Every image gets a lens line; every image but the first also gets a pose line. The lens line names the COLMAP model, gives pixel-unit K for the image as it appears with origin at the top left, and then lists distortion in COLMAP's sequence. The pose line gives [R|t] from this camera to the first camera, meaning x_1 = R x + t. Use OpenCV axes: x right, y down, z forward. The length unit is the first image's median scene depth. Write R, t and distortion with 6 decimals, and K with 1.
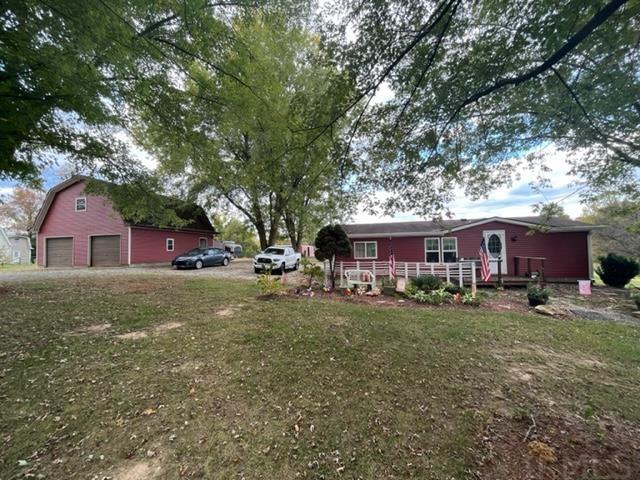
lens RADIAL K [[258.4, 0, 319.7], [0, 258.4, 241.1], [0, 0, 1]] dist [-0.002136, 0.000111]
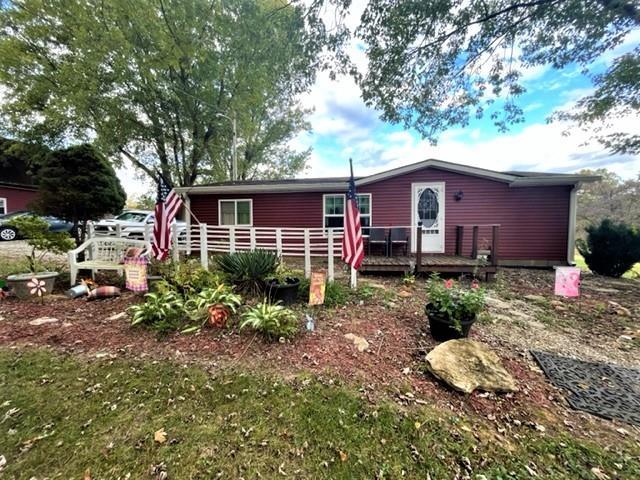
lens RADIAL K [[258.4, 0, 320.2], [0, 258.4, 239.3], [0, 0, 1]] dist [-0.002136, 0.000111]
pose [[0.997692, 0.013133, 0.066626, 0.384040], [-0.018501, 0.996574, 0.080608, 0.049658], [-0.065339, -0.081655, 0.994517, 0.398807]]
